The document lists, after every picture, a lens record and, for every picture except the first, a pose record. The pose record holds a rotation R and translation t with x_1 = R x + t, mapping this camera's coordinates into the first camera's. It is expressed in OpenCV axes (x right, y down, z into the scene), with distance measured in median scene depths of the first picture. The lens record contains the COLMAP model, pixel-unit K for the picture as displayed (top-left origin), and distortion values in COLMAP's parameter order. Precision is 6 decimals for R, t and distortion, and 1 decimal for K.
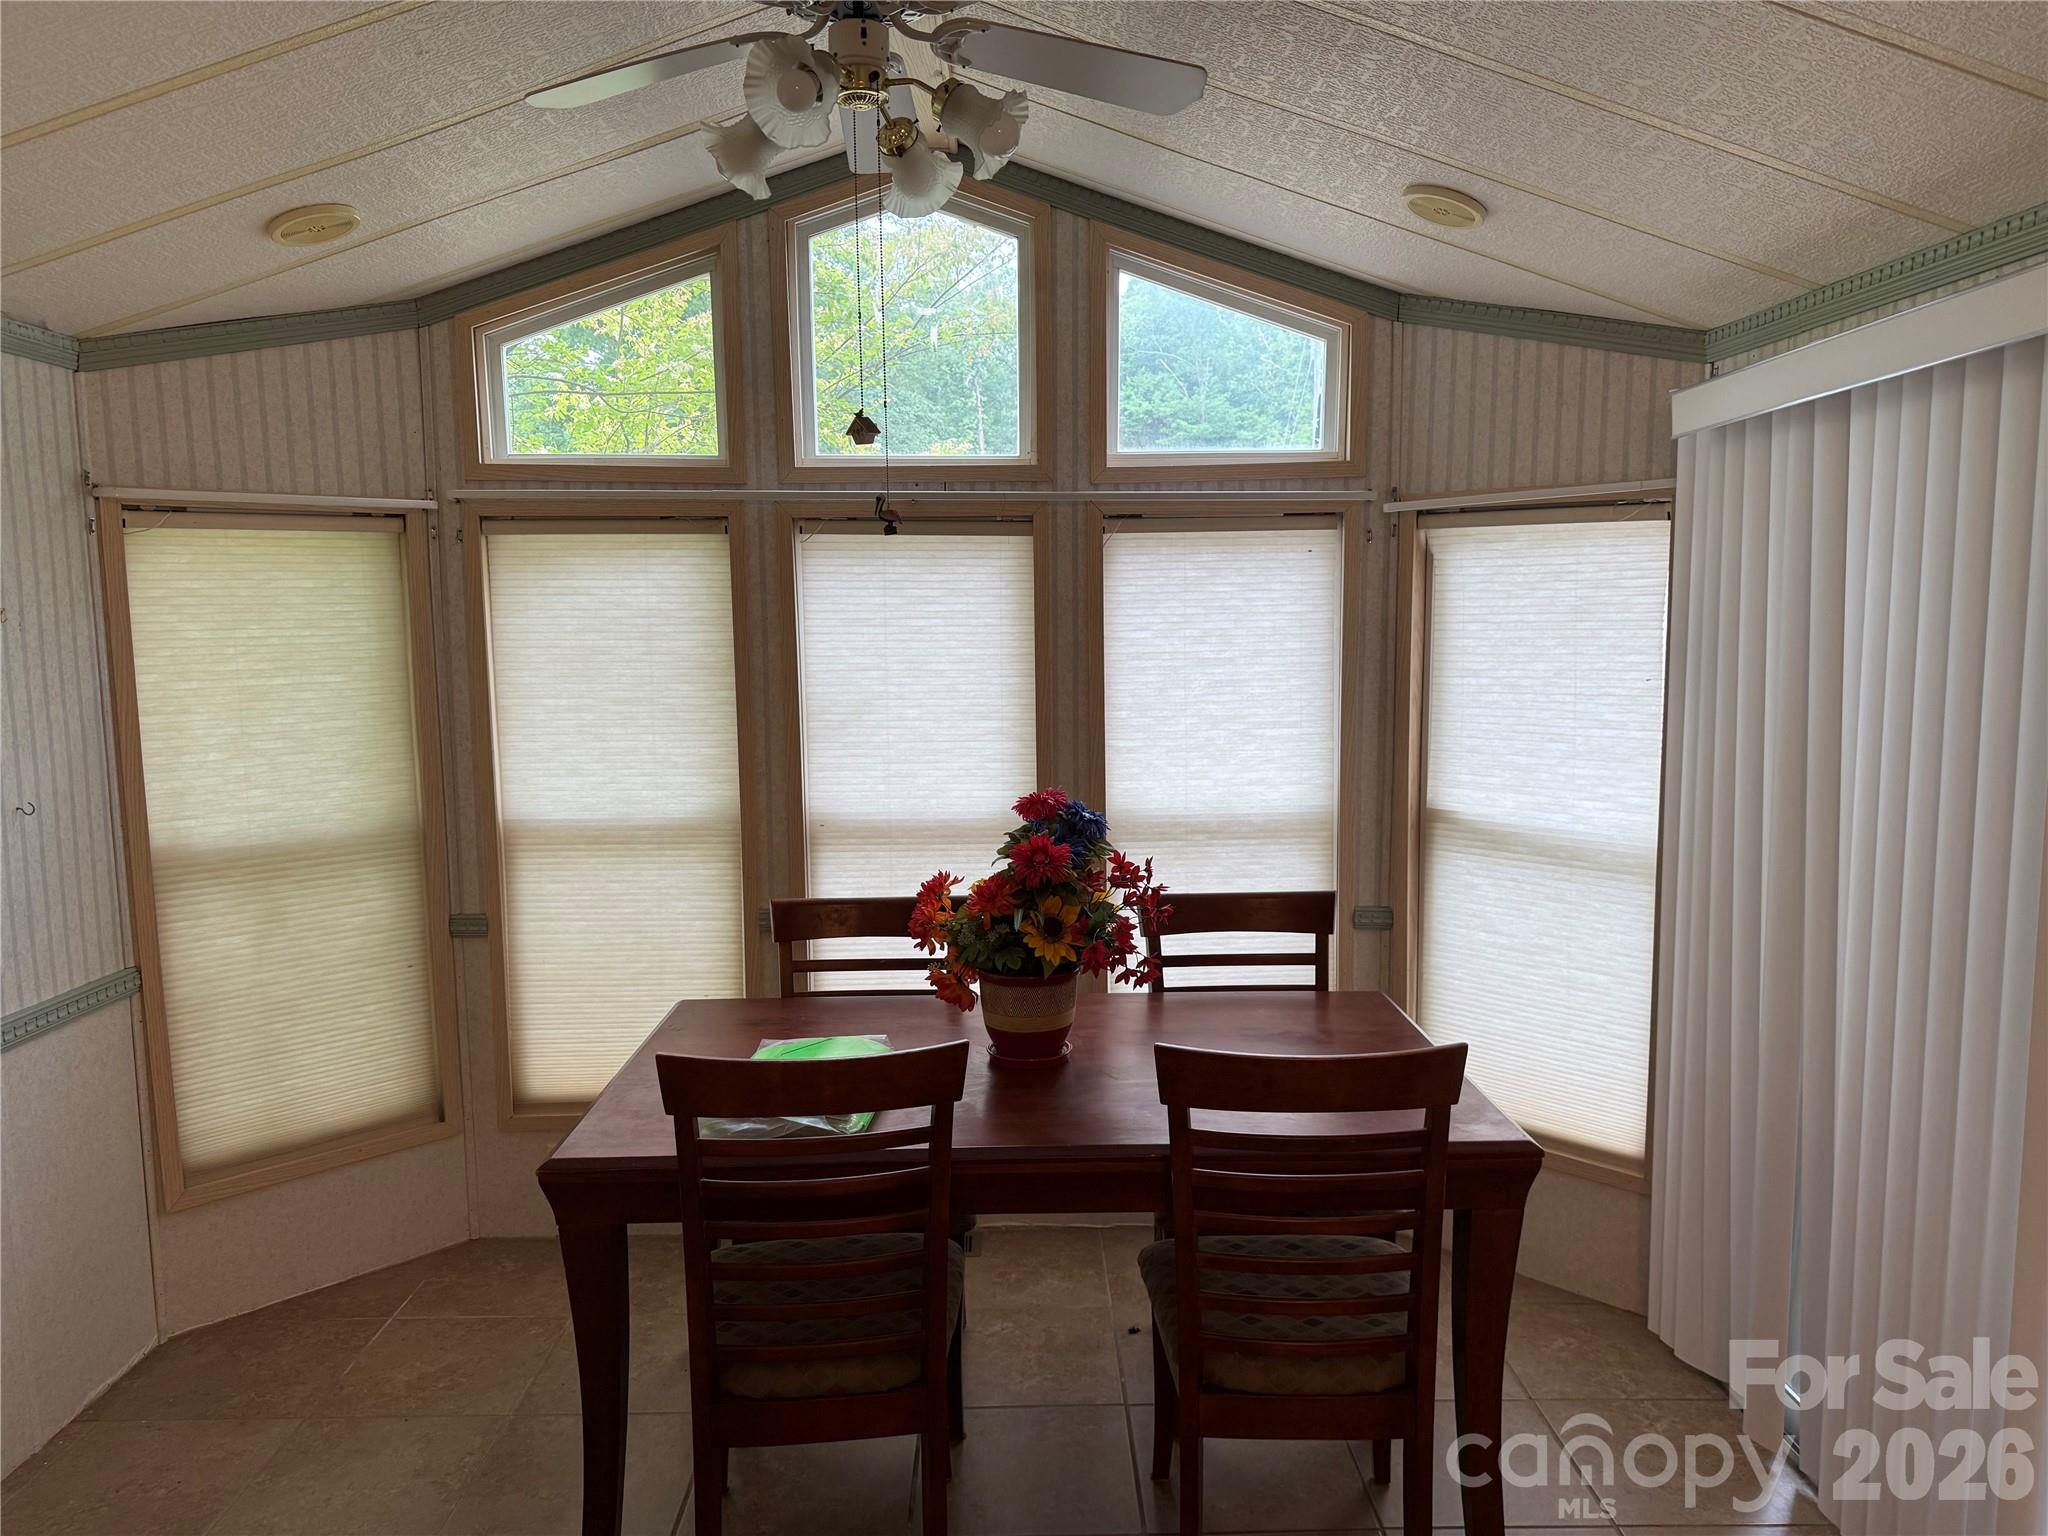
lens RADIAL K [[1447.7, 0, 1032.5], [0, 1447.7, 760.5], [0, 0, 1]] dist [0.053628, -0.062936]
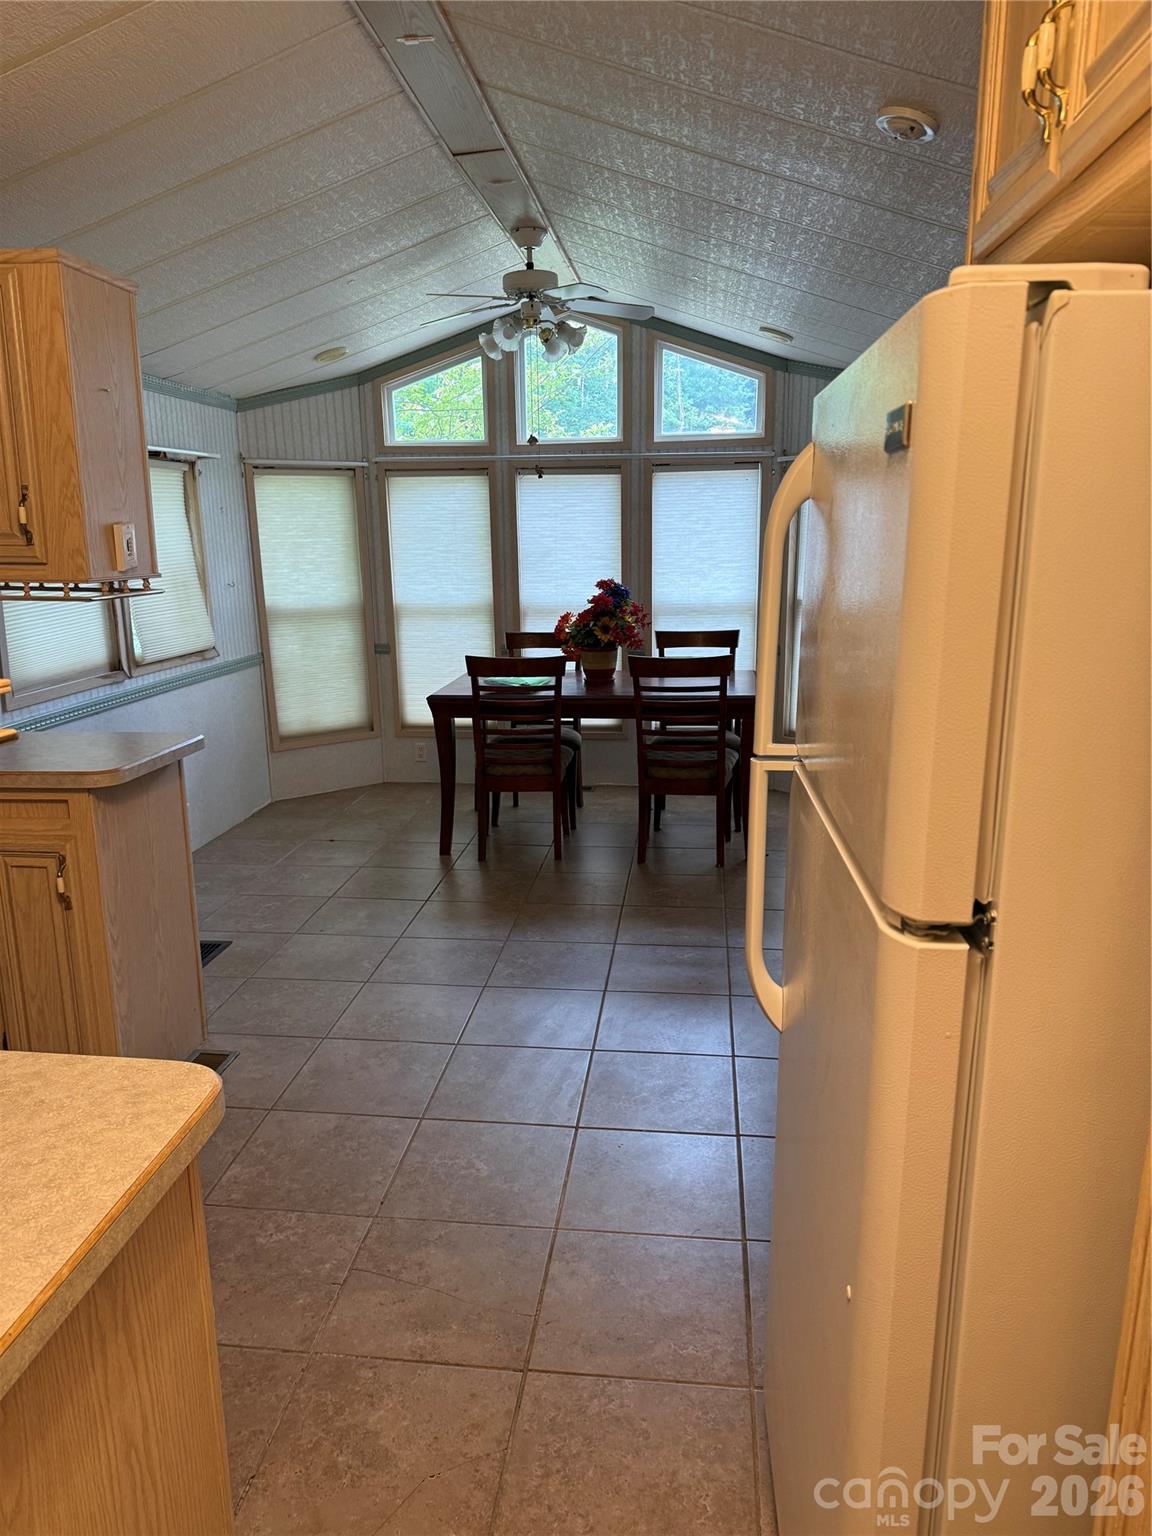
lens RADIAL K [[1059.2, 0, 552.5], [0, 1059.2, 773.4], [0, 0, 1]] dist [0.129407, -0.175994]
pose [[0.988805, 0.029571, -0.146252, 0.162252], [-0.010755, 0.991740, 0.127810, 0.099854], [0.148824, -0.124806, 0.980956, -0.750161]]
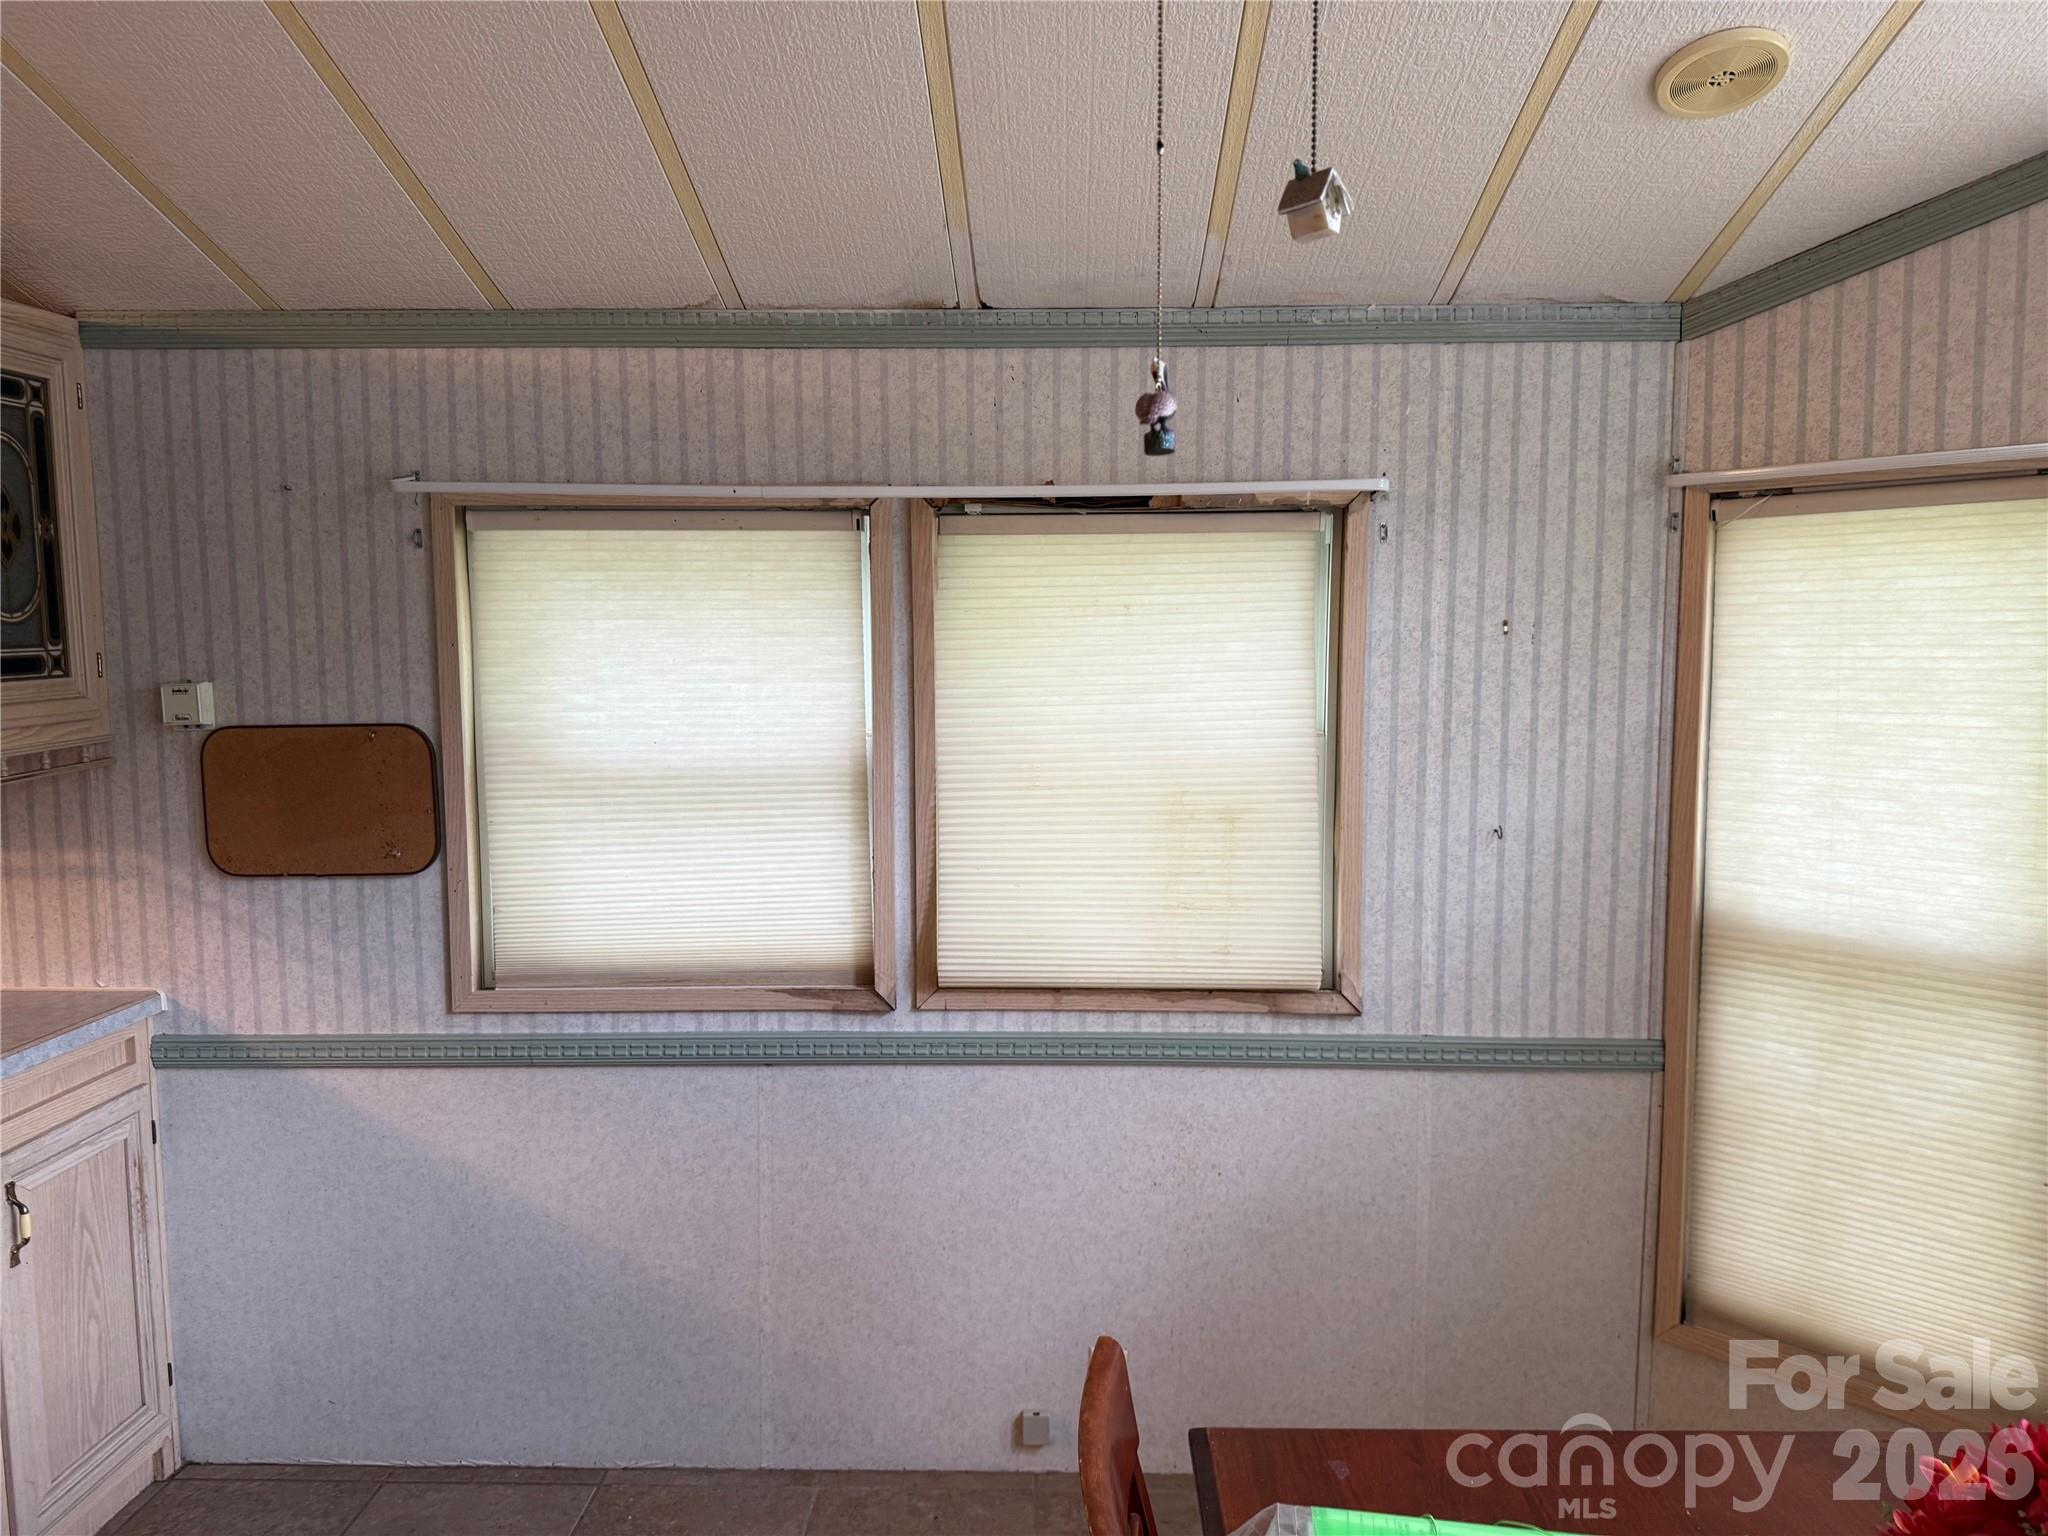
lens RADIAL K [[1447.7, 0, 1032.5], [0, 1447.7, 760.5], [0, 0, 1]] dist [0.053628, -0.062936]
pose [[-0.036485, 0.100770, -0.994240, 0.214756], [-0.099236, 0.989620, 0.103944, -0.067960], [0.994395, 0.102457, -0.026106, 0.610007]]
